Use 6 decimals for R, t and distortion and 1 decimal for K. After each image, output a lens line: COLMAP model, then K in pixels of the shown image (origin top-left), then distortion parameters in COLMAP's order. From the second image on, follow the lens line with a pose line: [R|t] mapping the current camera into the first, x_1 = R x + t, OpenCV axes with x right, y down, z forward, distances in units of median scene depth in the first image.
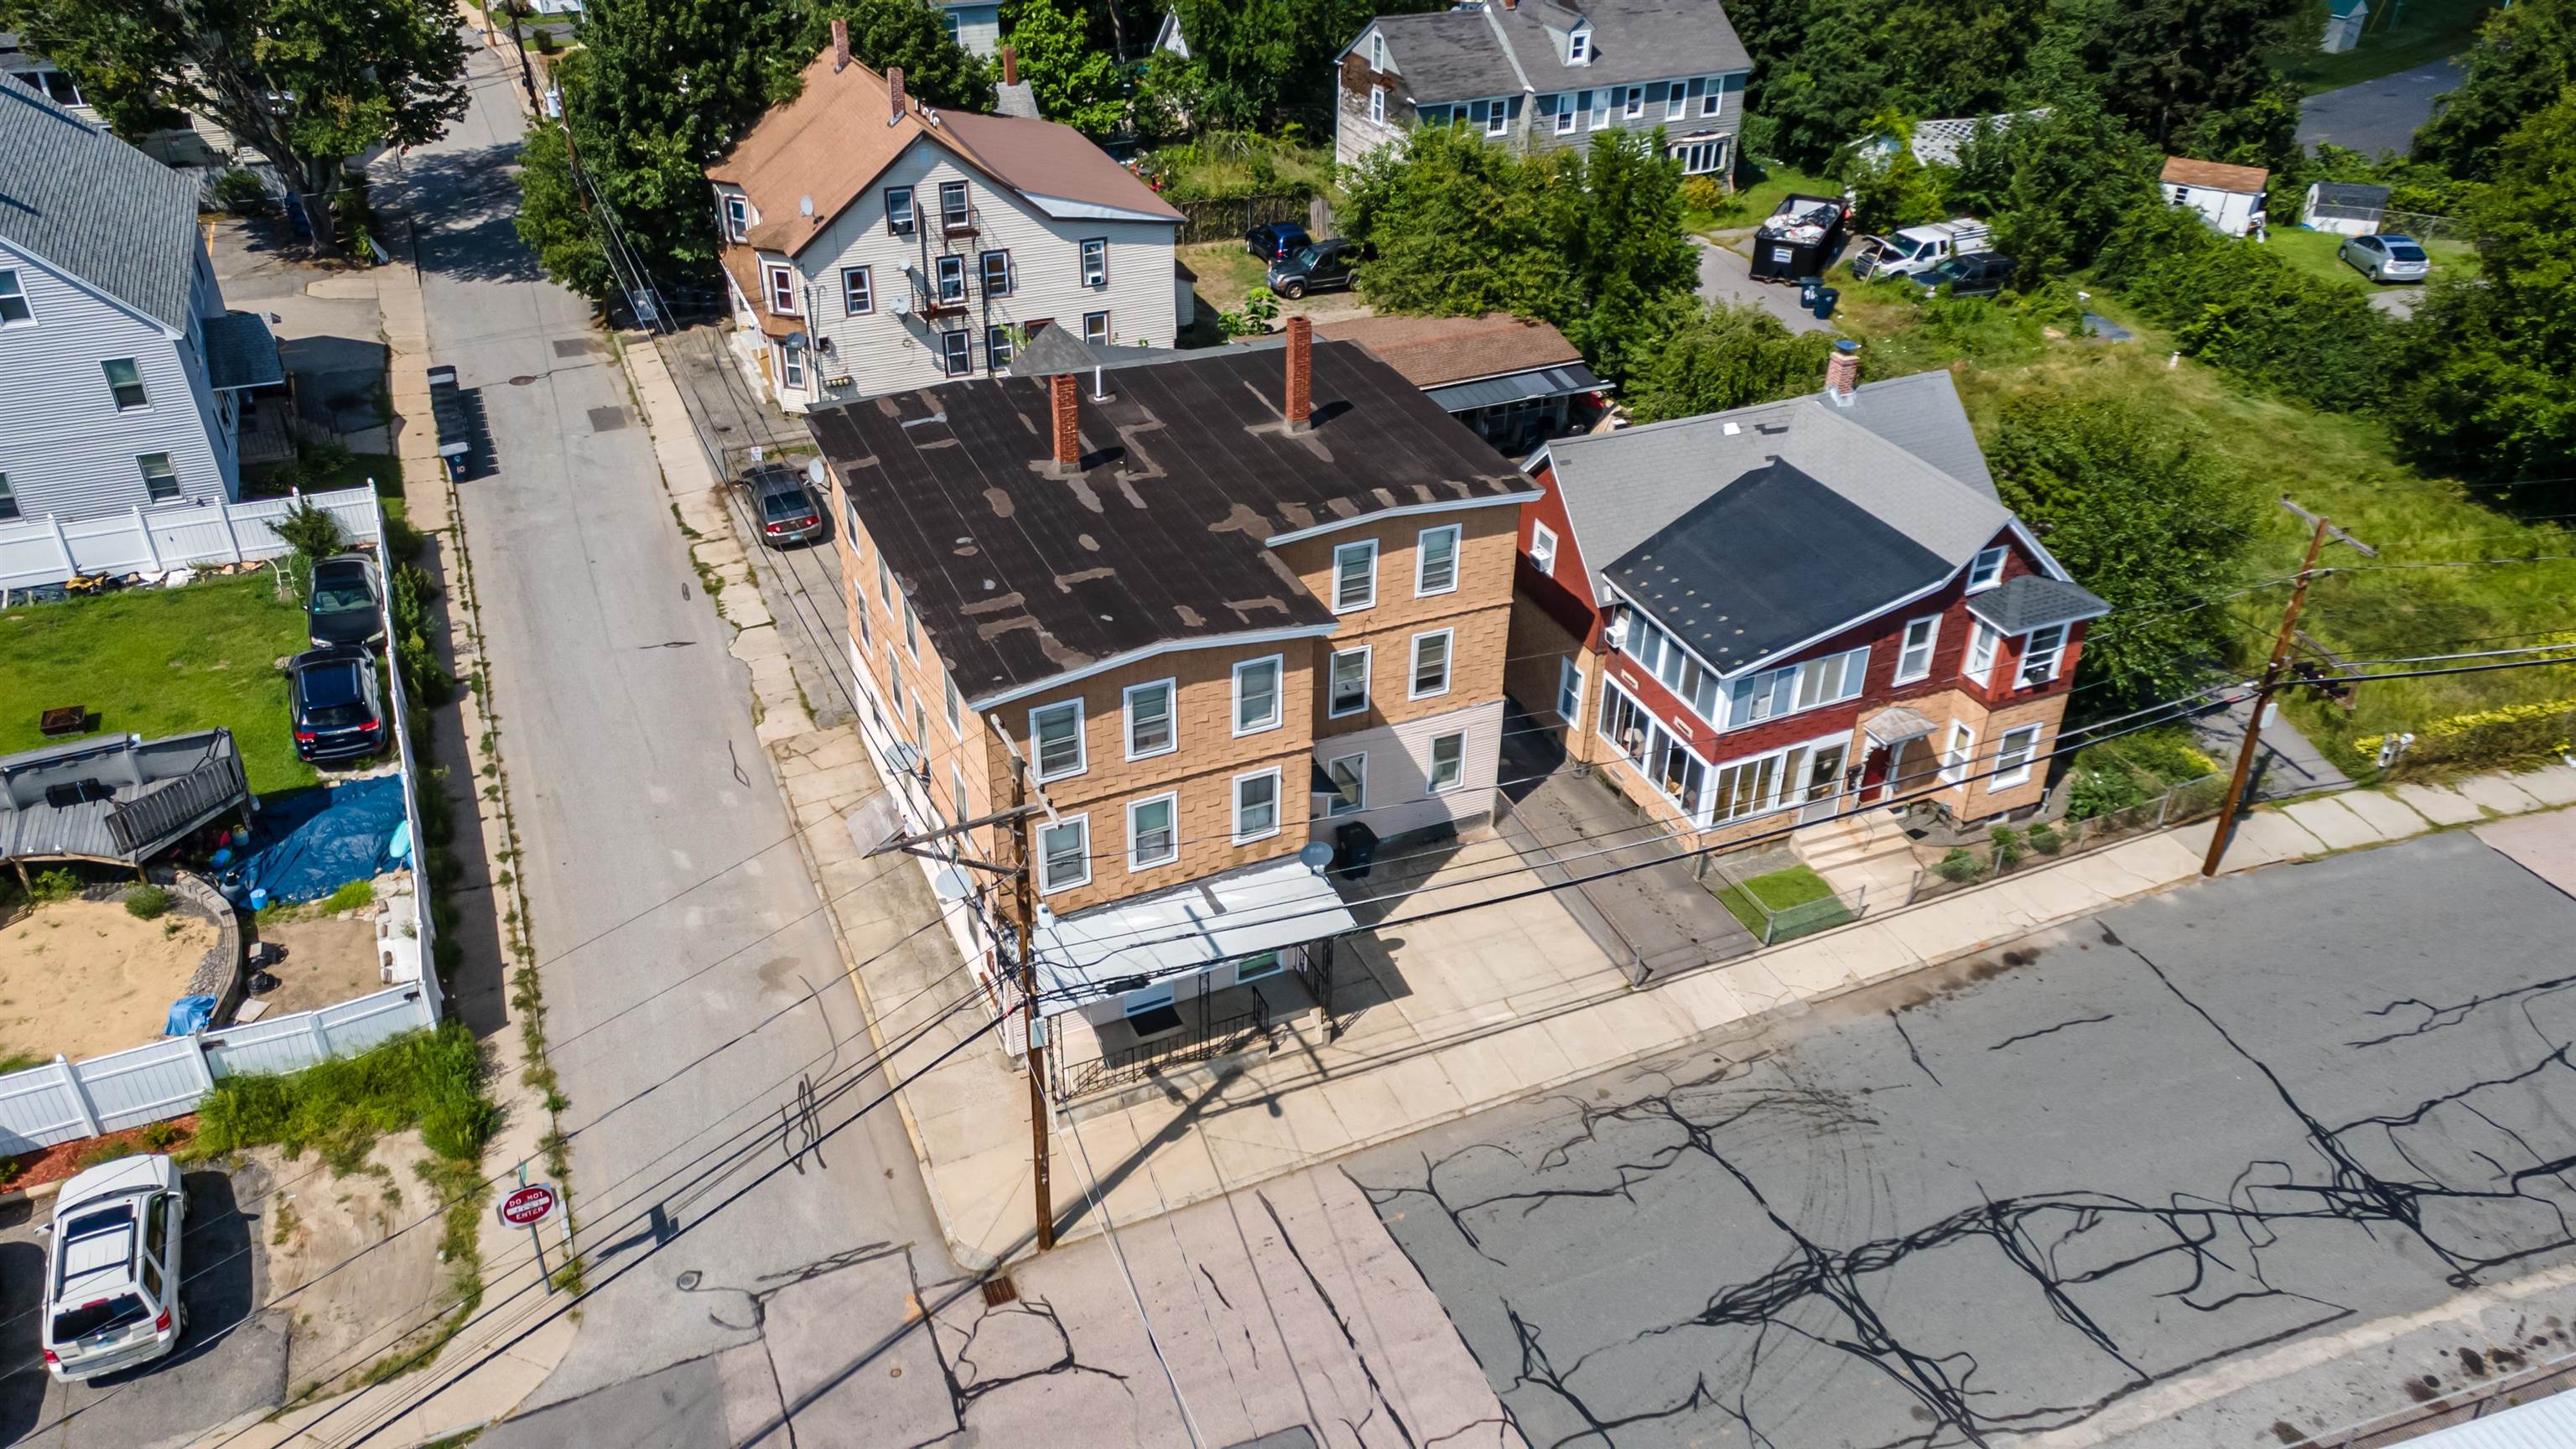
lens RADIAL K [[1864.1, 0, 1265.3], [0, 1864.1, 725.1], [0, 0, 1]] dist [0.030619, 0.033001]
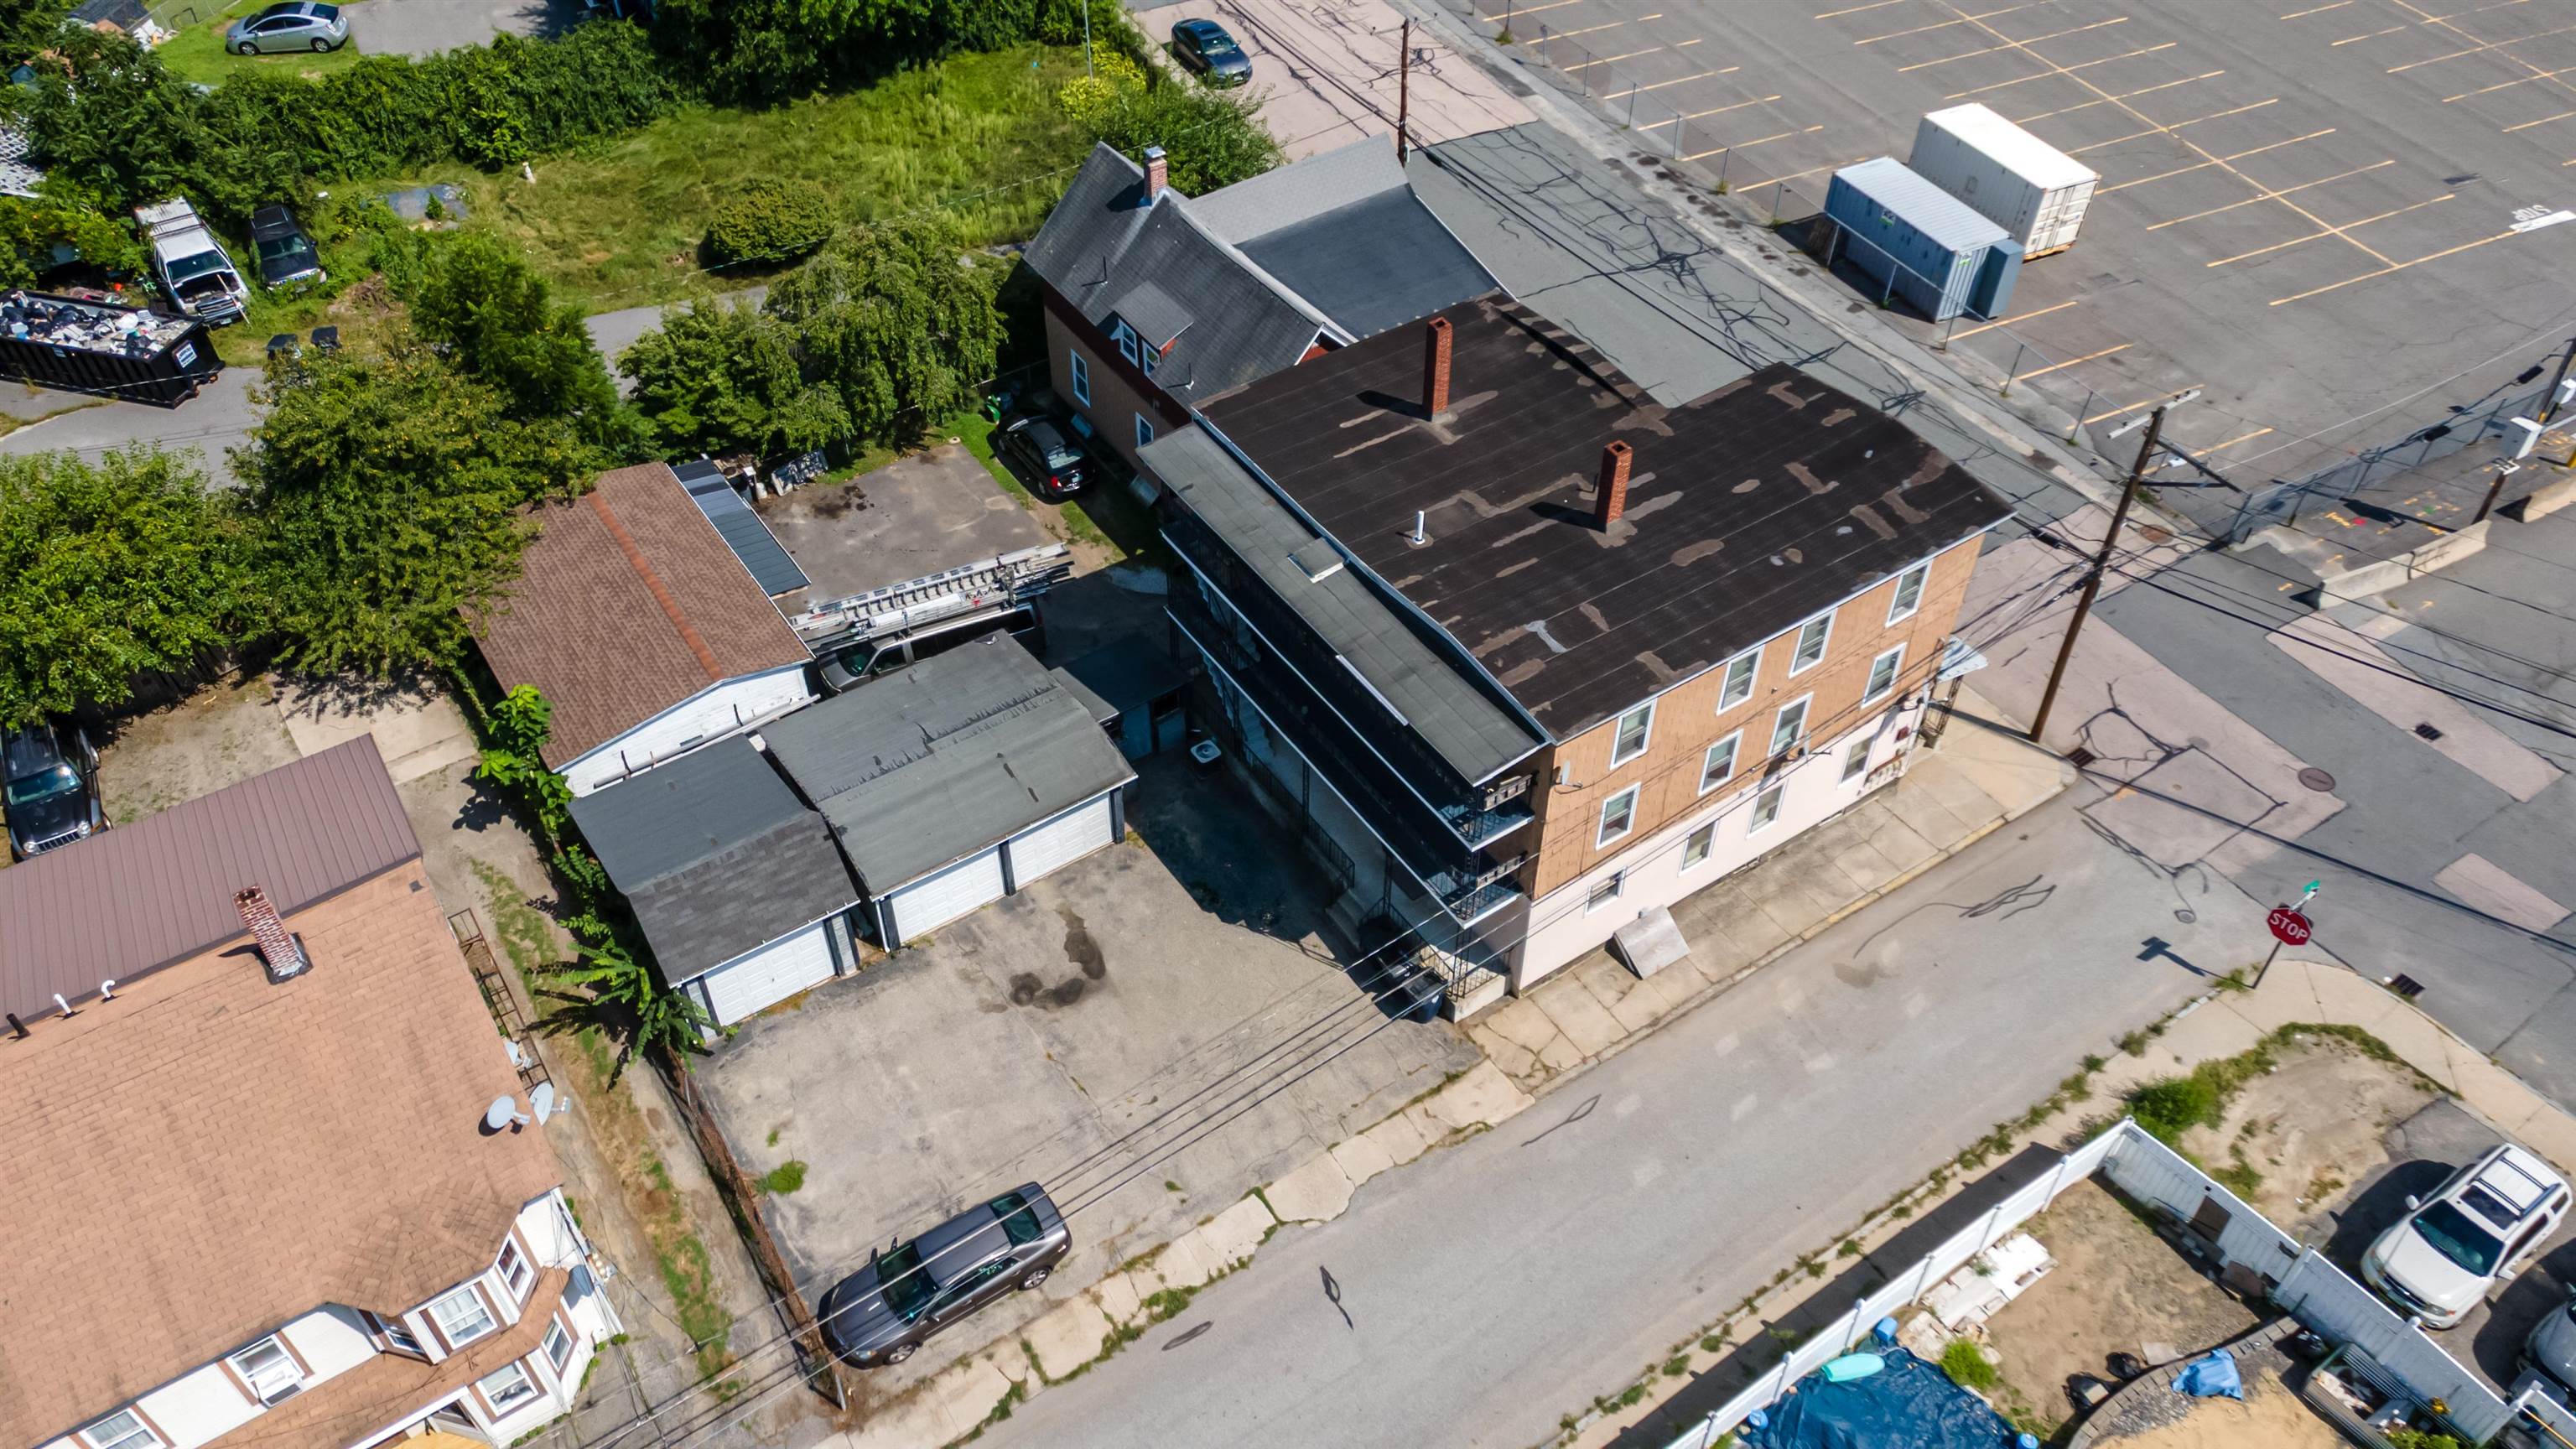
lens RADIAL K [[1856.5, 0, 1263.3], [0, 1856.5, 734.4], [0, 0, 1]] dist [0.032350, 0.009593]
pose [[-0.169528, -0.705834, 0.687793, -0.757279], [0.533798, 0.520895, 0.666129, -0.757725], [-0.828444, 0.480070, 0.288467, 0.803397]]
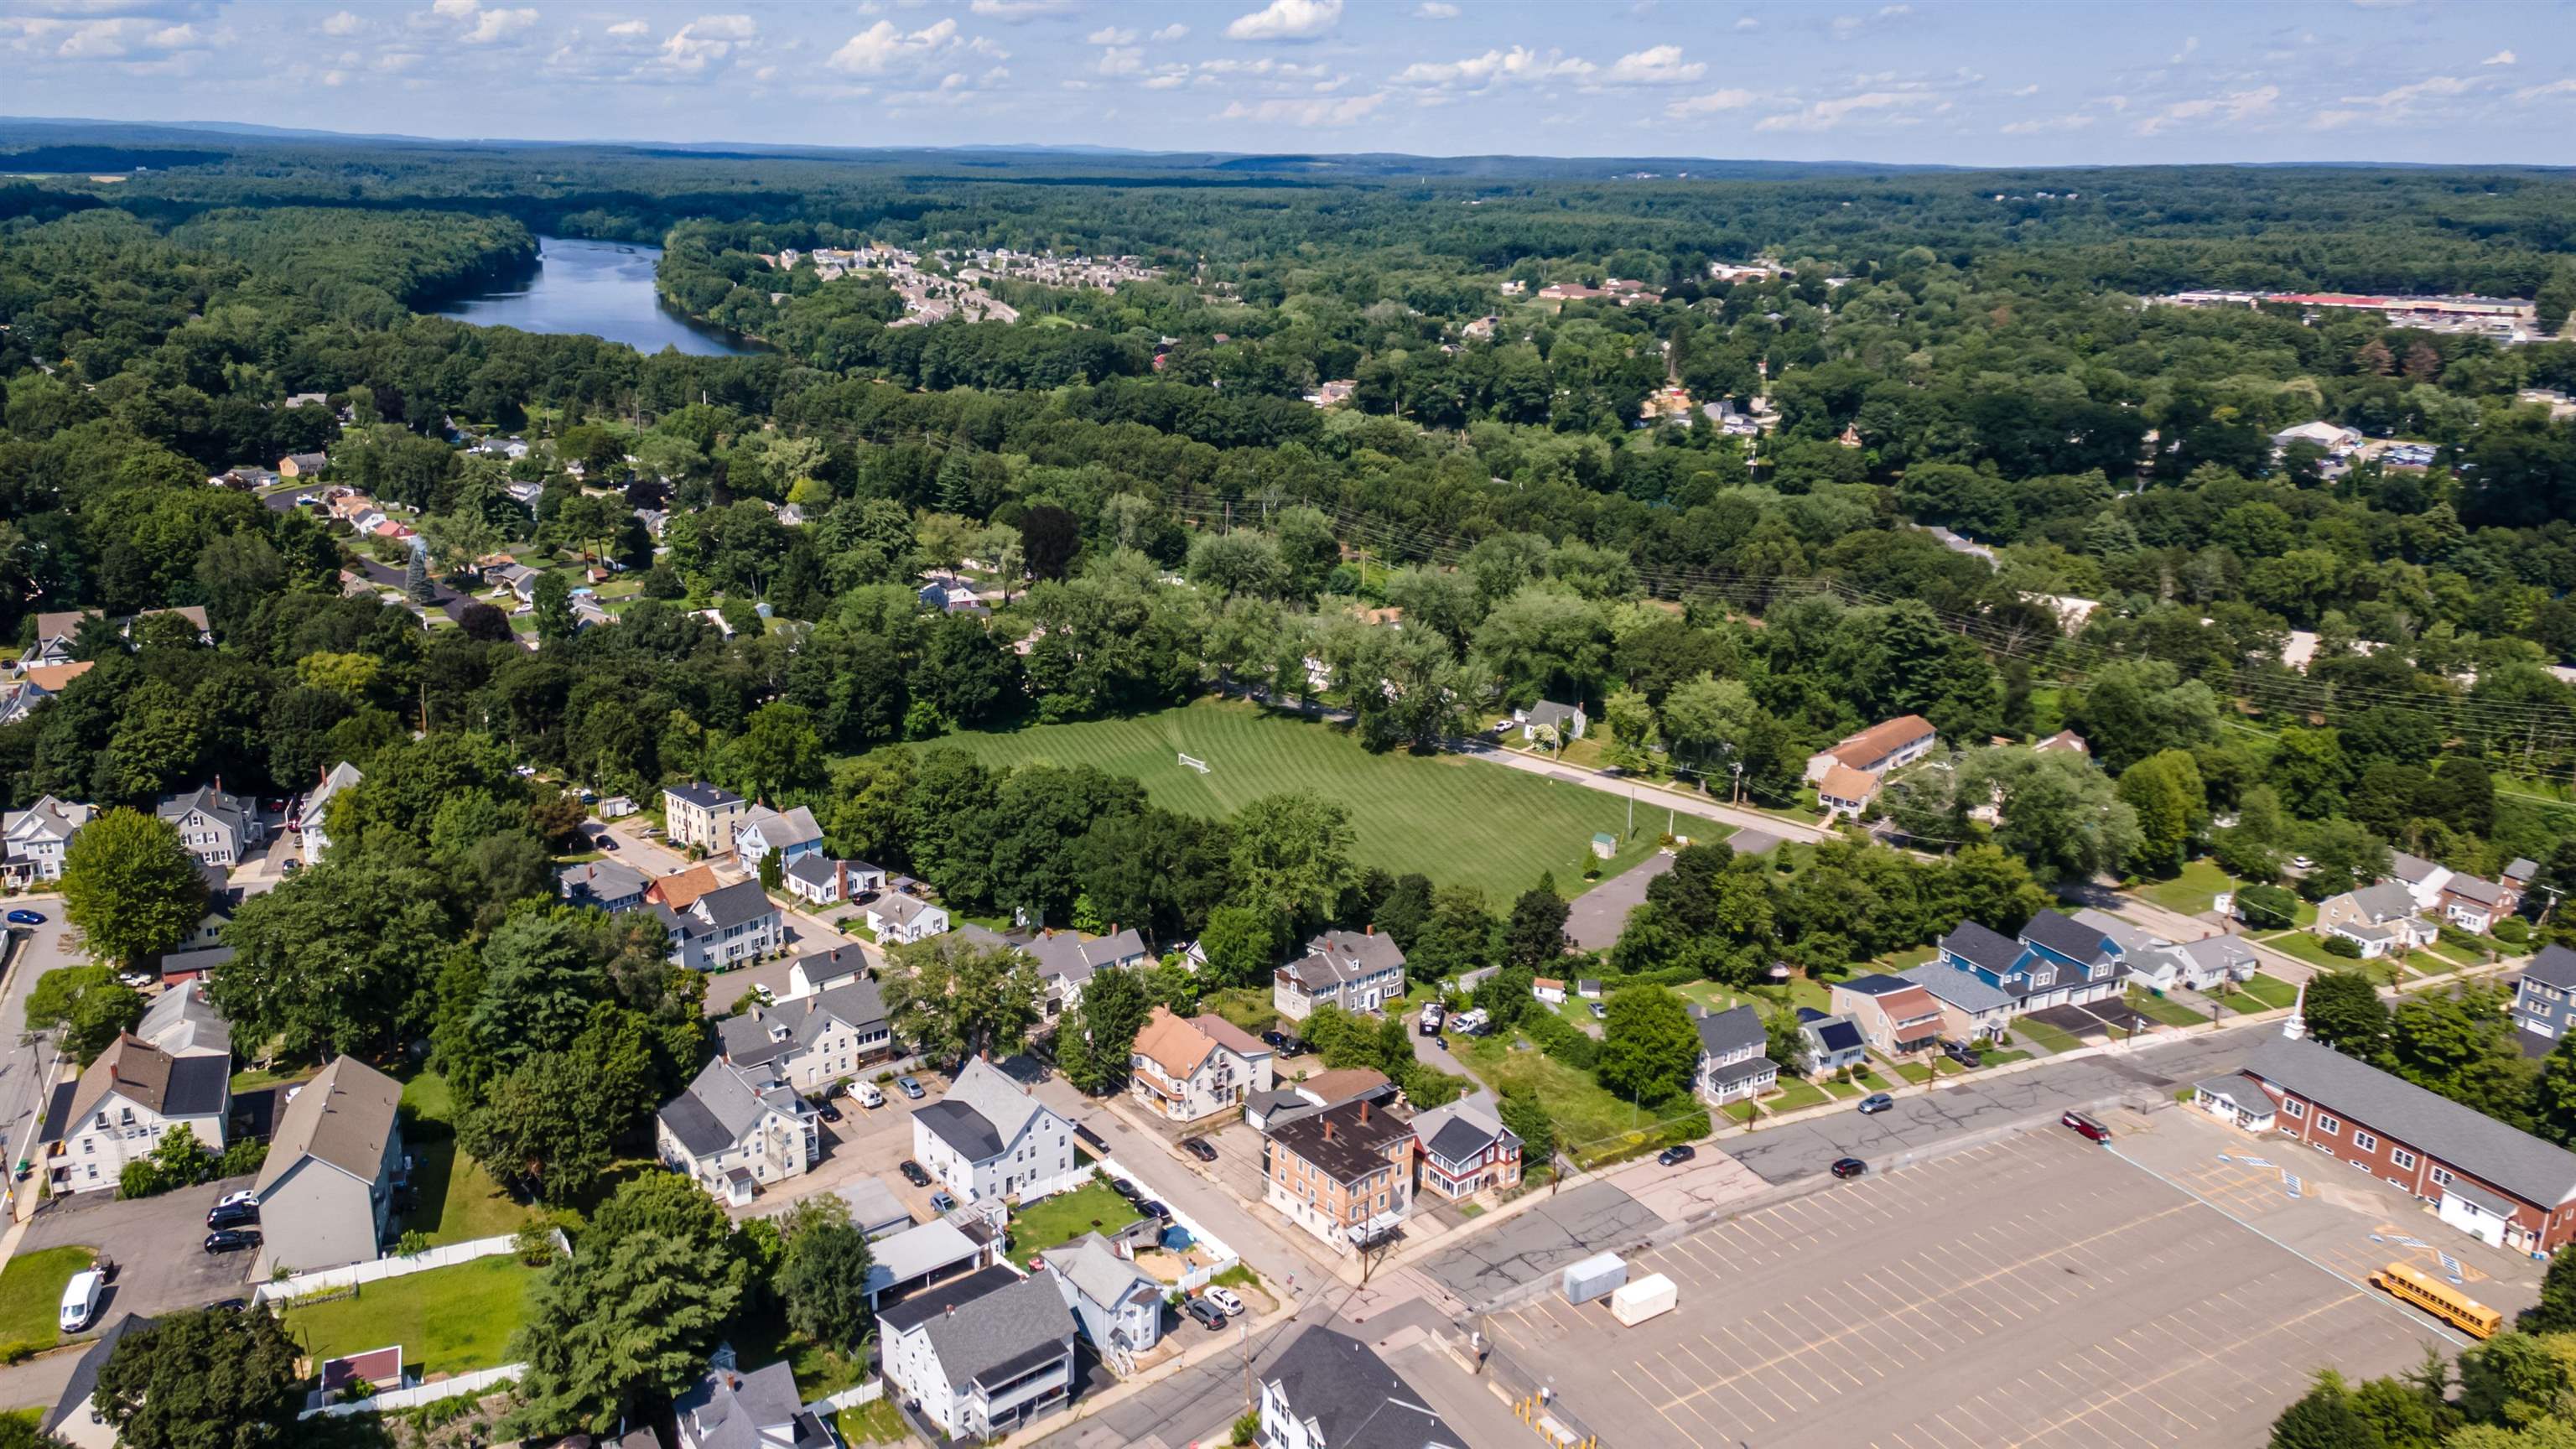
lens RADIAL K [[1864.1, 0, 1265.3], [0, 1864.1, 725.1], [0, 0, 1]] dist [0.030619, 0.033001]
pose [[0.967206, -0.067989, 0.244723, -1.267161], [0.130548, 0.959568, -0.249370, 0.022258], [-0.217874, 0.273141, 0.936977, -3.552212]]
